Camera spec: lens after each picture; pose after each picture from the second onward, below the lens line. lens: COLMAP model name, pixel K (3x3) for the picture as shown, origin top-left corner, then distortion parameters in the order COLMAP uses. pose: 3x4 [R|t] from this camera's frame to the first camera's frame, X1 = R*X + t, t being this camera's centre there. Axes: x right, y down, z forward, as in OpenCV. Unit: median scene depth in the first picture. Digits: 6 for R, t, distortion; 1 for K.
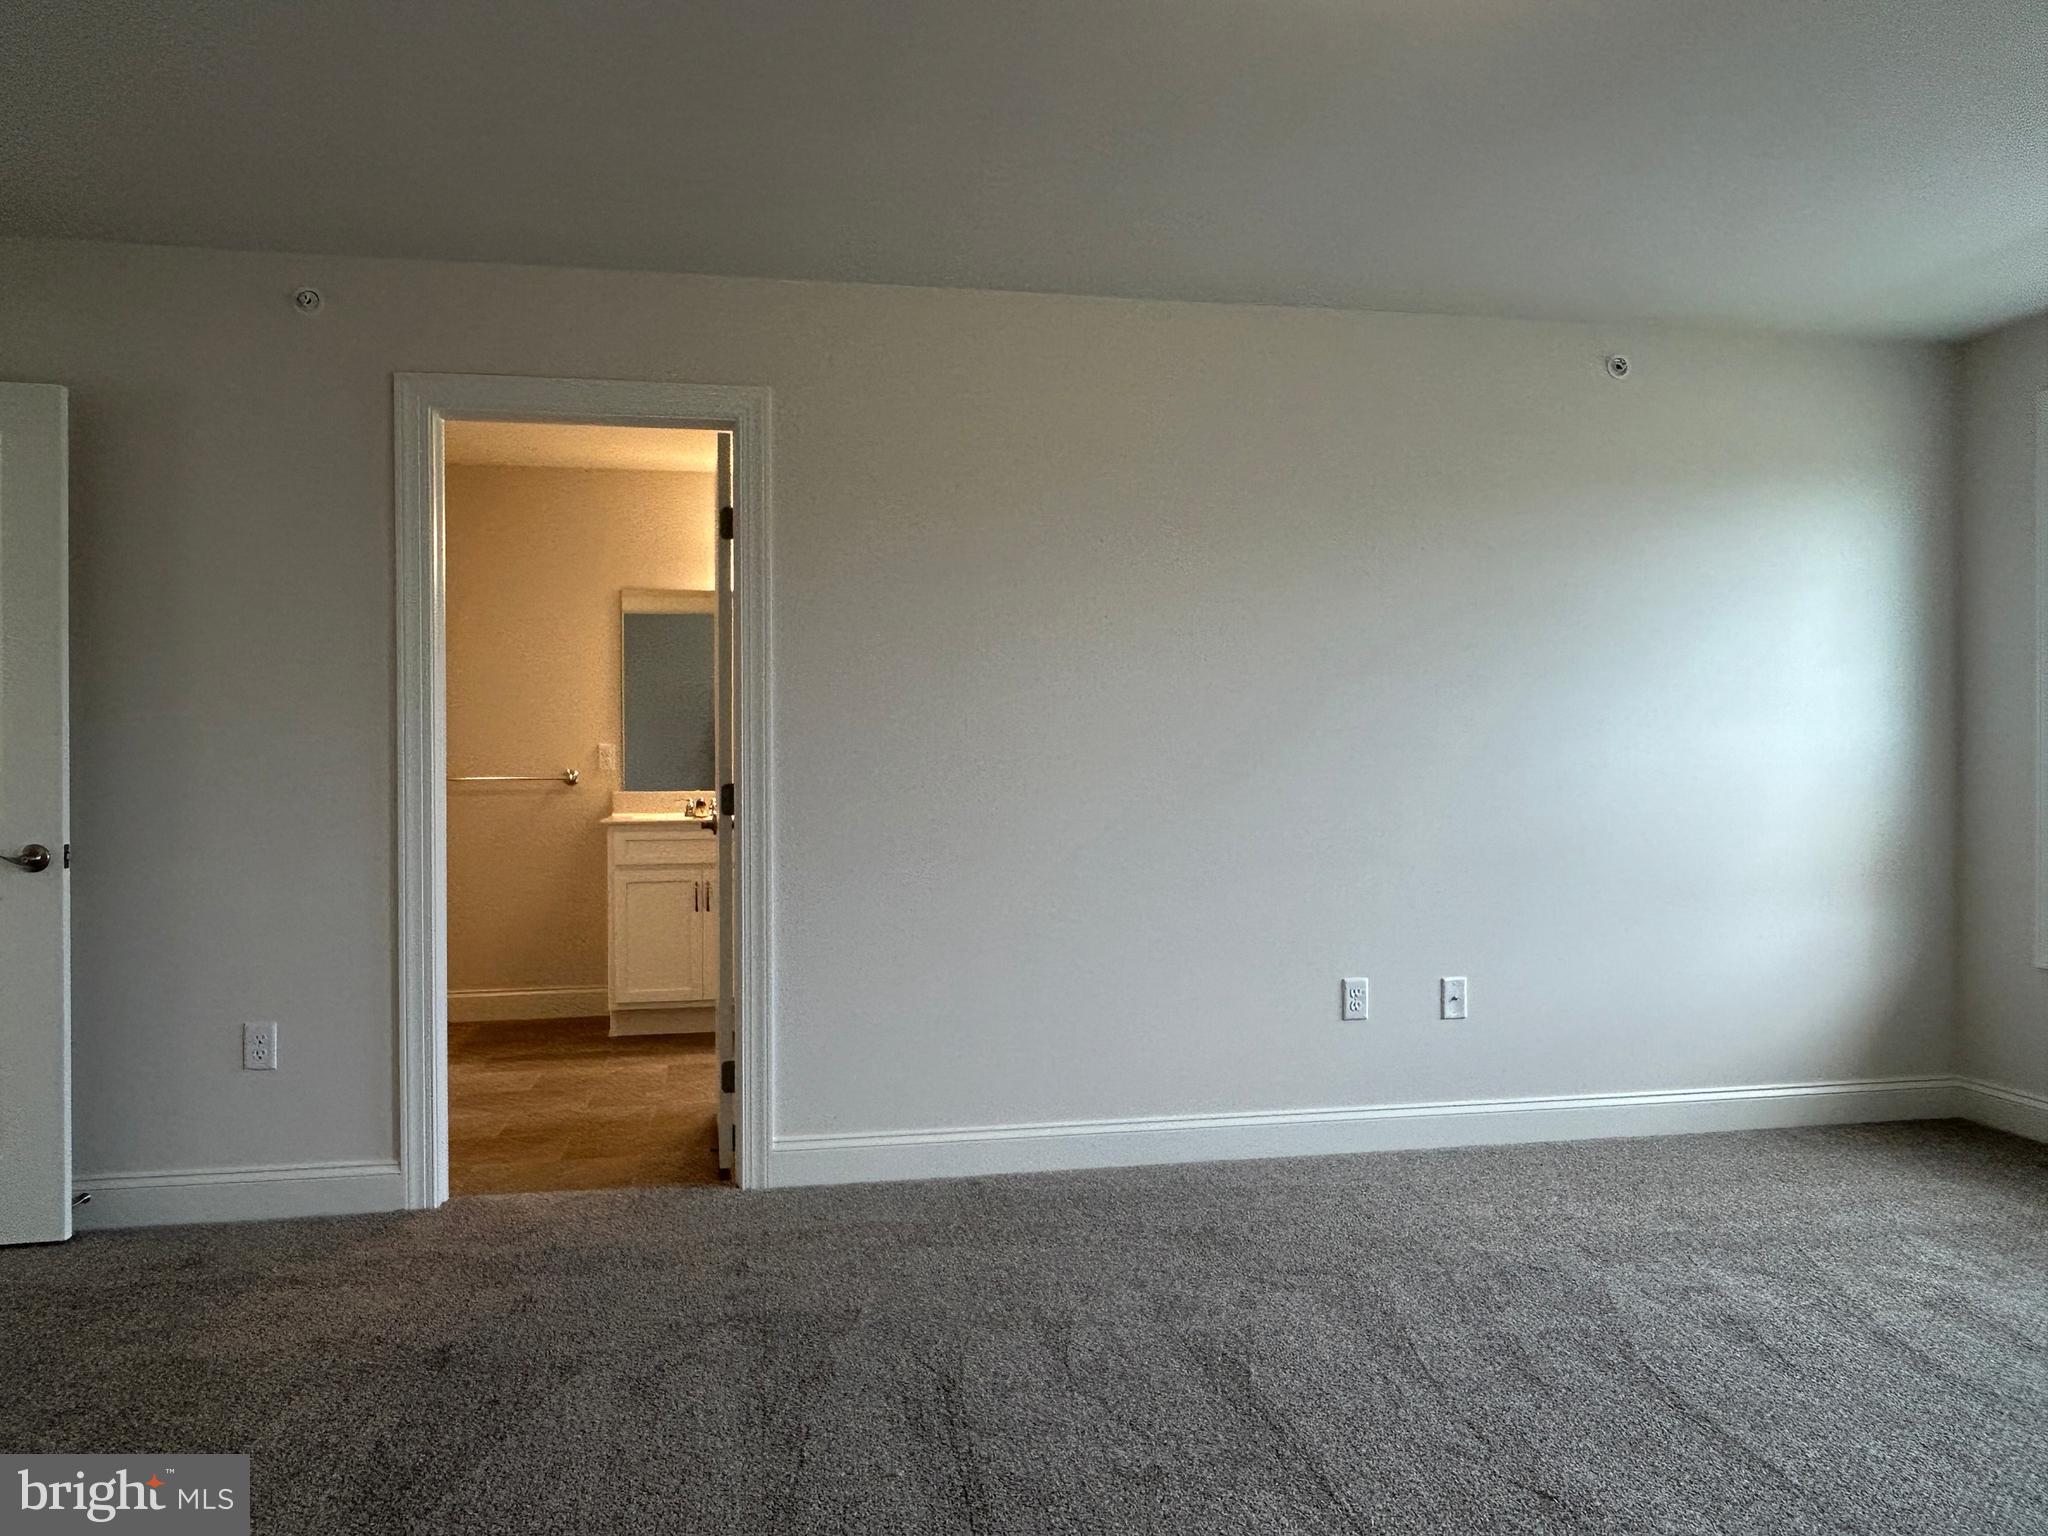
lens RADIAL K [[1292.5, 0, 1025.9], [0, 1292.5, 785.5], [0, 0, 1]] dist [0.001654, 0.000845]
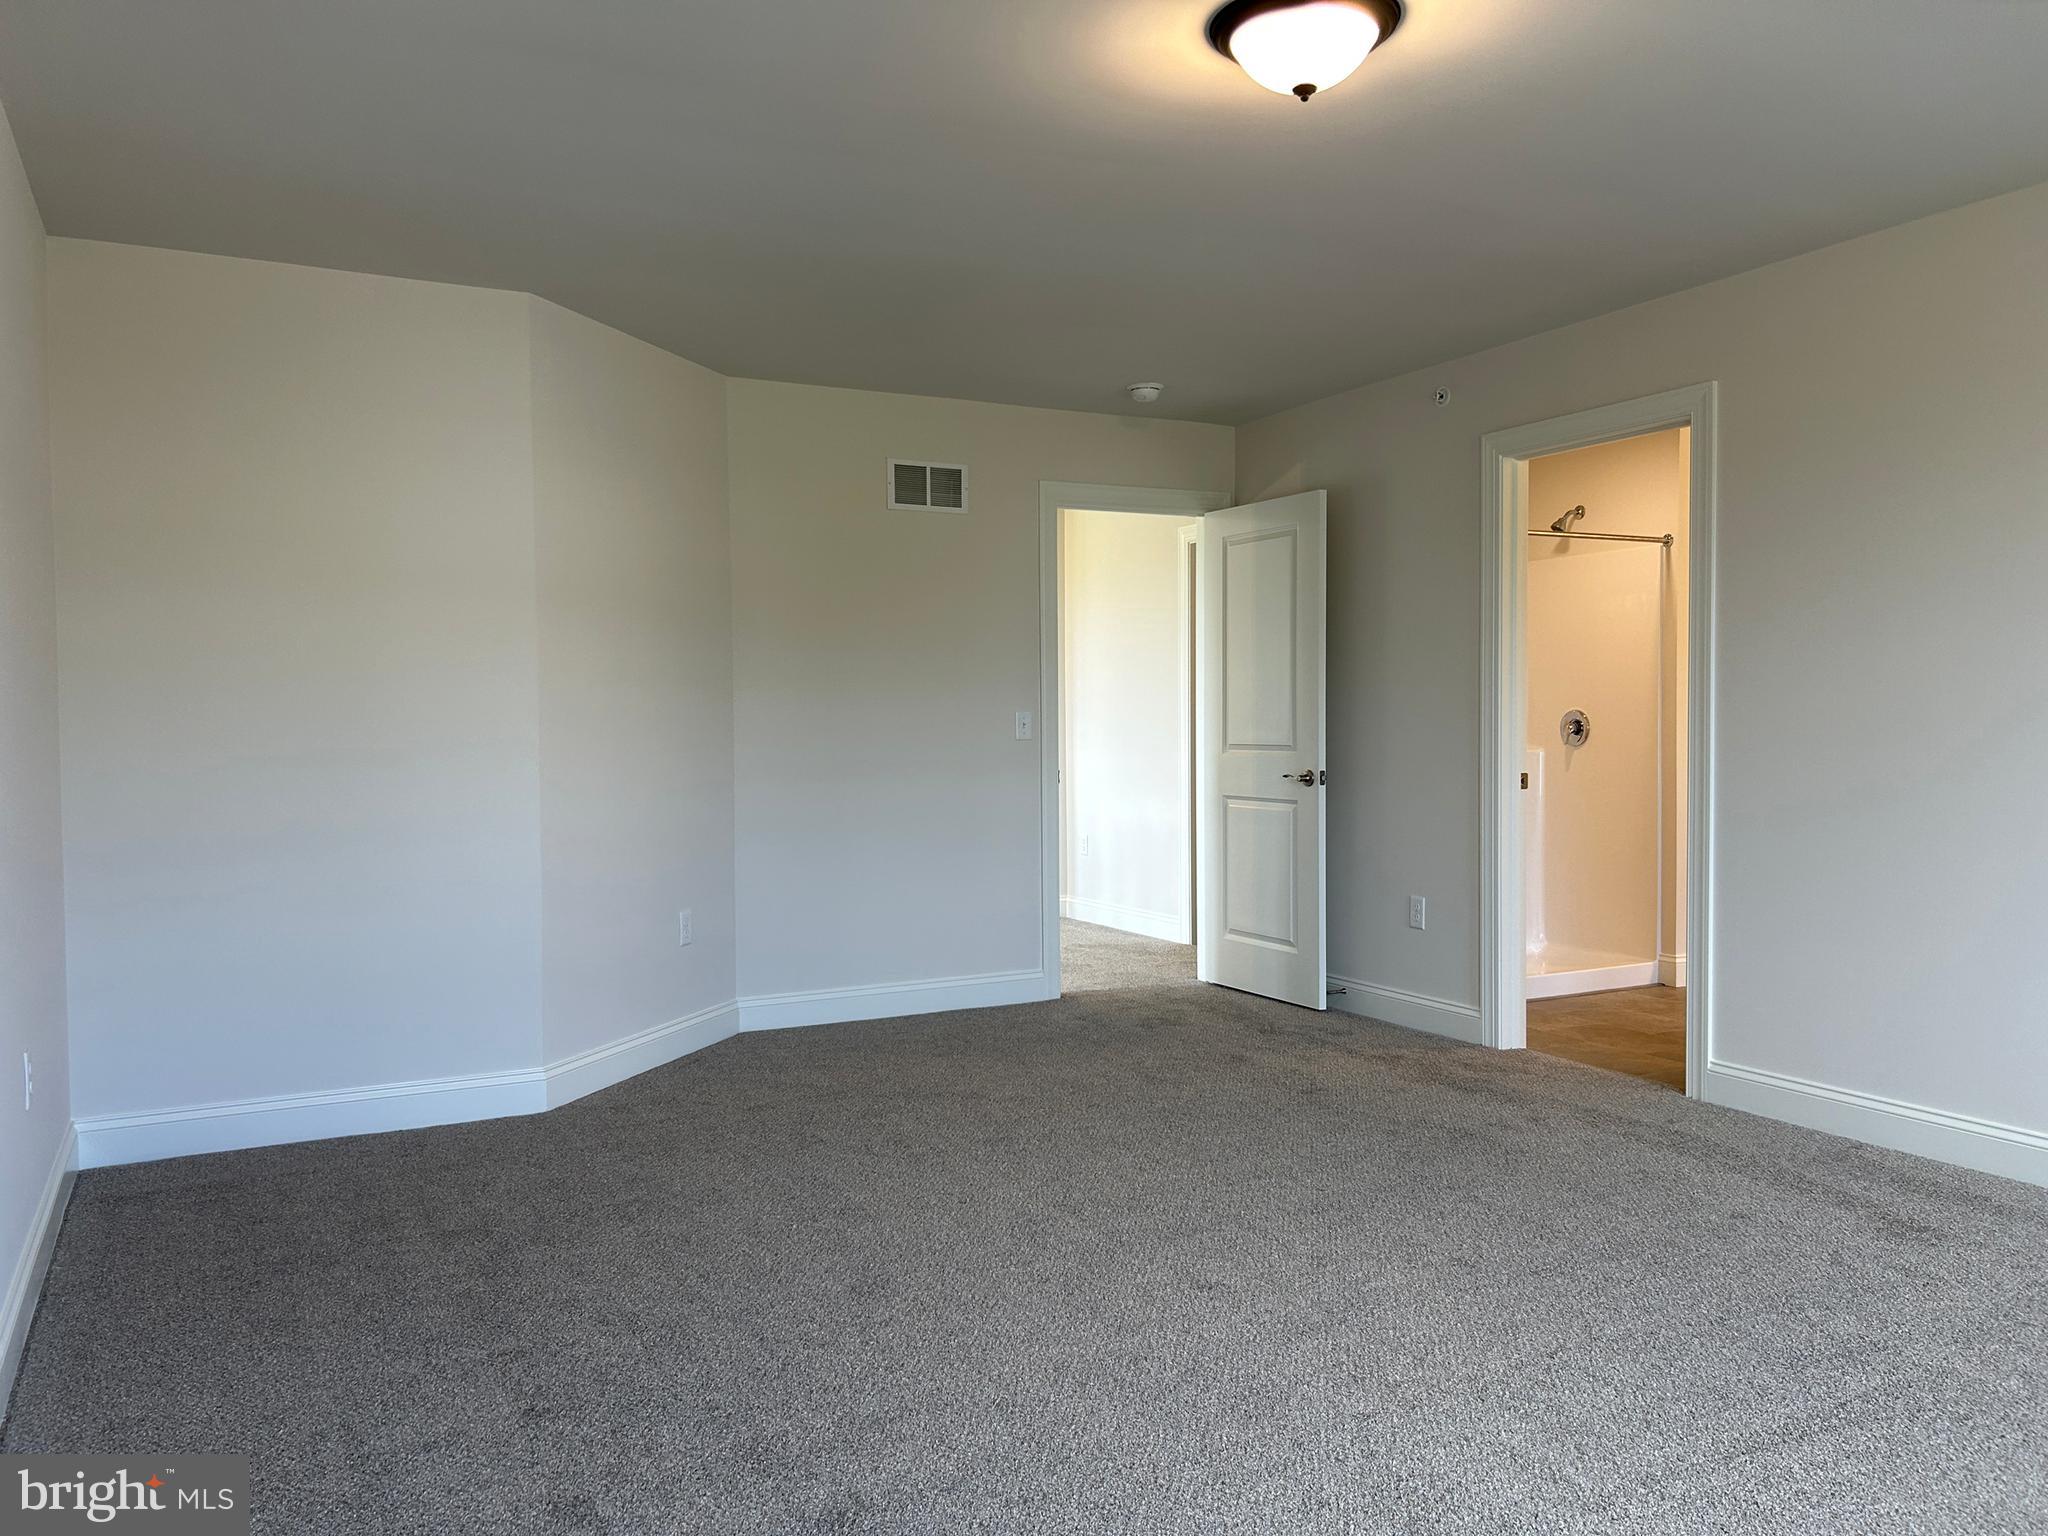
lens RADIAL K [[1524.9, 0, 1067.2], [0, 1524.9, 768.7], [0, 0, 1]] dist [-0.000024, 0.000486]
pose [[0.324374, 0.034870, -0.945286, 0.908488], [0.002708, 0.999282, 0.037791, -0.028602], [0.945925, -0.014818, 0.324046, 0.061803]]
